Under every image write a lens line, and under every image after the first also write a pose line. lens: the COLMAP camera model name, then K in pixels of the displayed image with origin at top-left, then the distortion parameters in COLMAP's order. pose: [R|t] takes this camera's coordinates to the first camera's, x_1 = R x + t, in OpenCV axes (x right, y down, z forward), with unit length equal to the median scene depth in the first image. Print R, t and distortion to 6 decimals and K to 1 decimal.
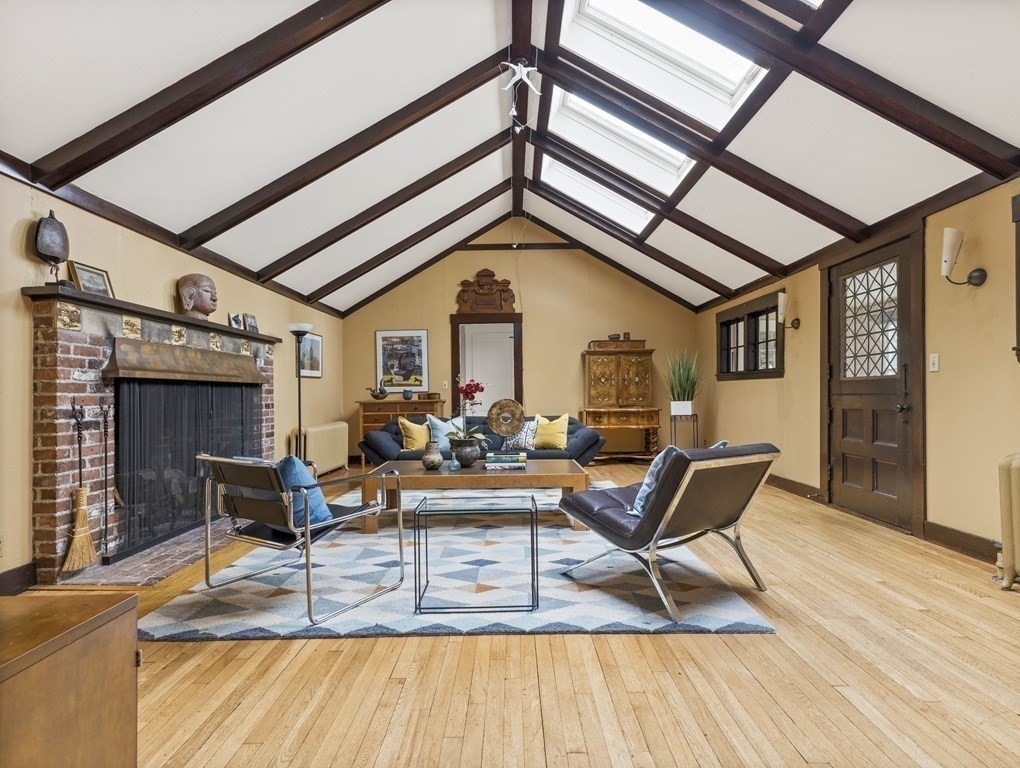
lens RADIAL K [[516.5, 0, 508.8], [0, 516.5, 388.6], [0, 0, 1]] dist [-0.000631, 0.000060]
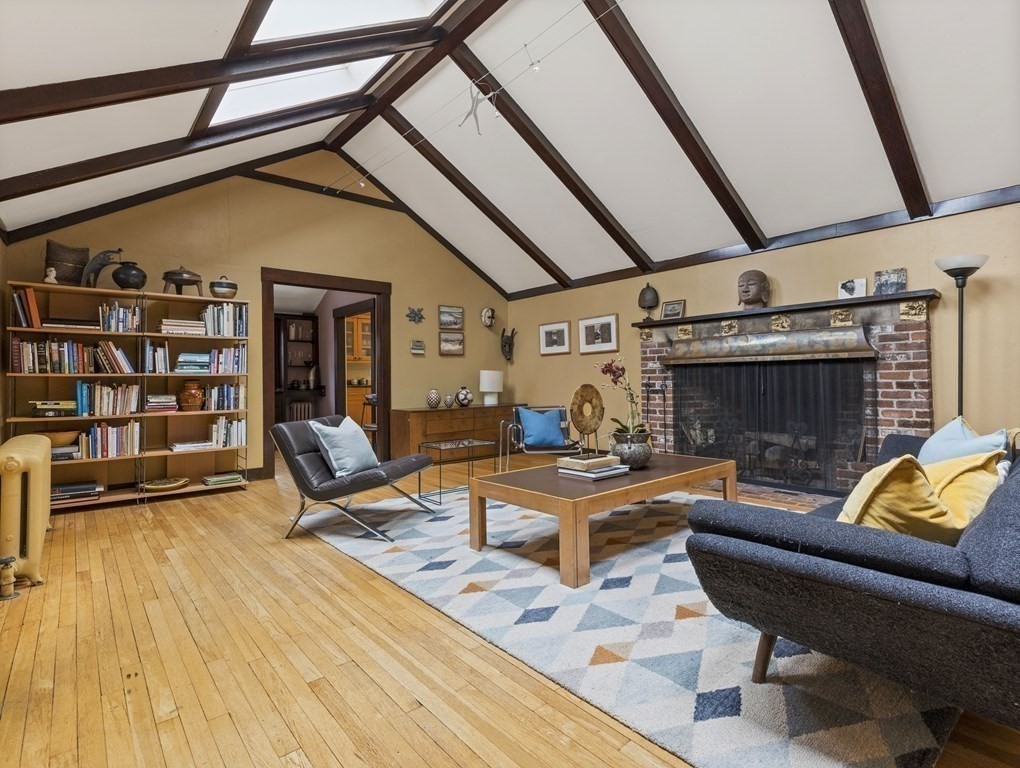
lens RADIAL K [[516.5, 0, 508.8], [0, 516.5, 381.6], [0, 0, 1]] dist [-0.000631, 0.000060]
pose [[-0.763854, 0.025459, -0.644887, 0.727286], [0.031302, 0.999507, 0.002383, 0.013424], [0.644630, -0.018366, -0.764274, 1.925139]]
